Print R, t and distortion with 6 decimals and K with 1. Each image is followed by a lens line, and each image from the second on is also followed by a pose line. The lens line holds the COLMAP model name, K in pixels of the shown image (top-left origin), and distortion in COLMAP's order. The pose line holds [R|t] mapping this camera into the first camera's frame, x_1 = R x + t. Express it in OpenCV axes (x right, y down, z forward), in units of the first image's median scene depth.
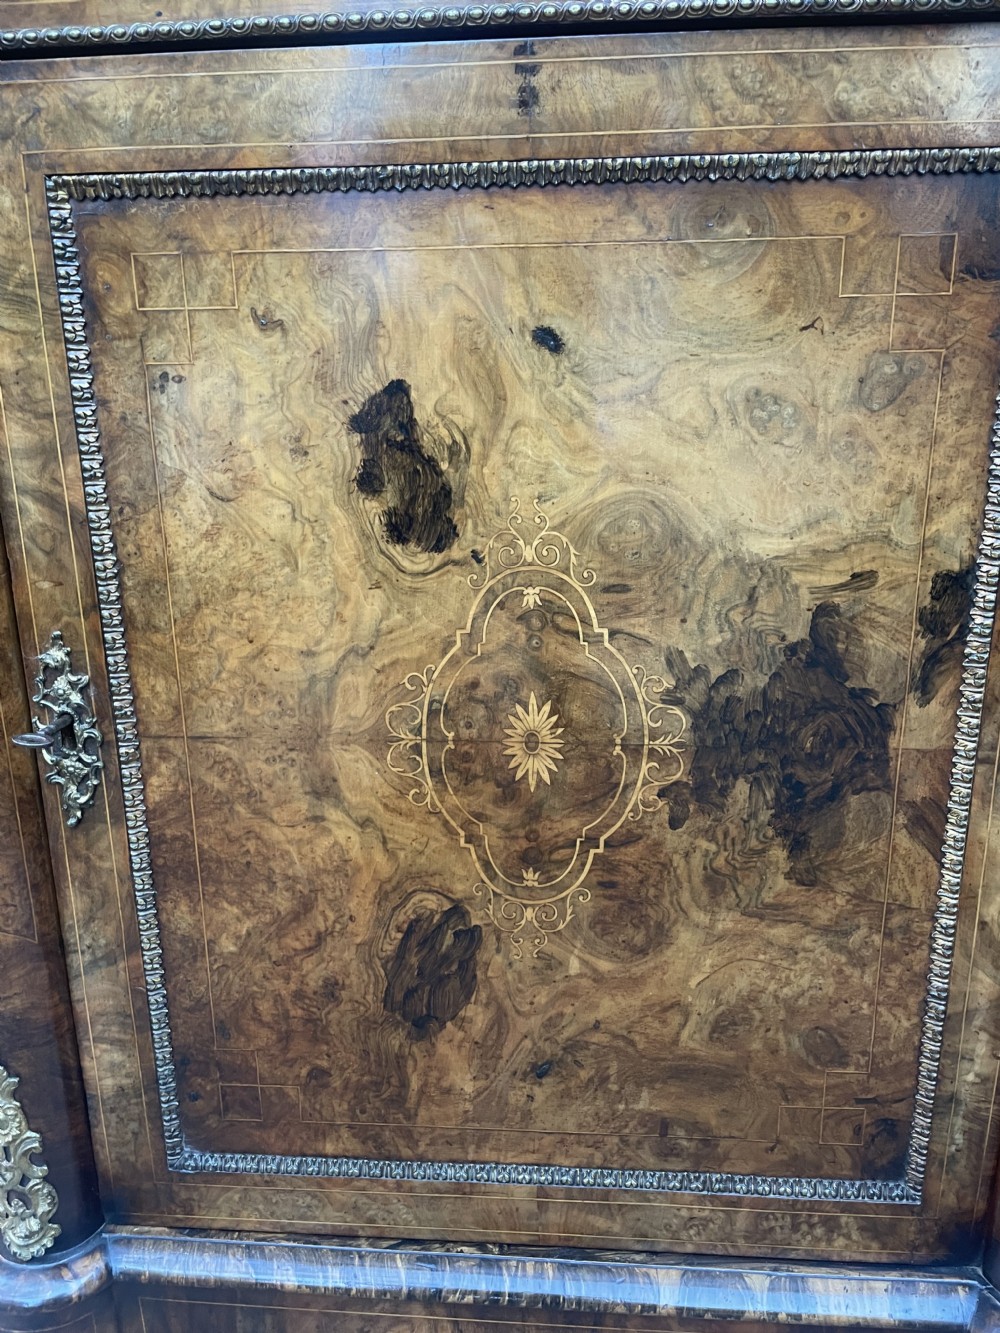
lens RADIAL K [[1056.0, 0, 492.6], [0, 1056.0, 682.4], [0, 0, 1]] dist [0.088032, -0.128502]
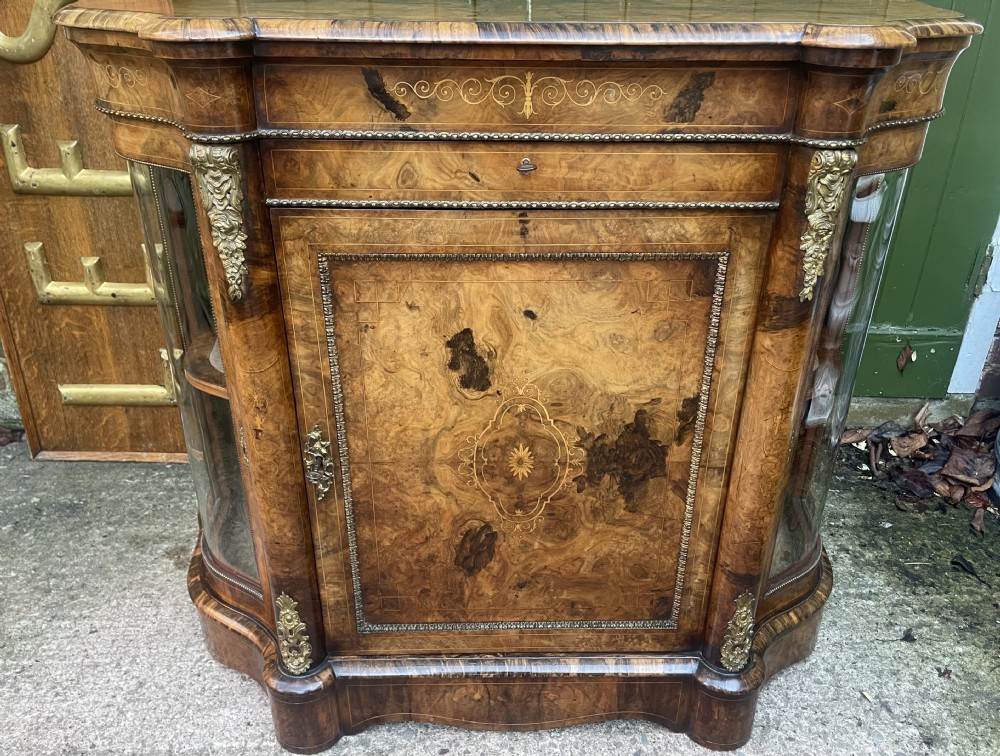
lens RADIAL K [[801.6, 0, 505.6], [0, 801.6, 370.5], [0, 0, 1]] dist [0.093800, -0.127296]
pose [[0.994655, -0.028619, 0.099206, -0.161672], [0.009718, 0.982502, 0.185999, -0.459830], [-0.102793, -0.184040, 0.977529, -0.688740]]
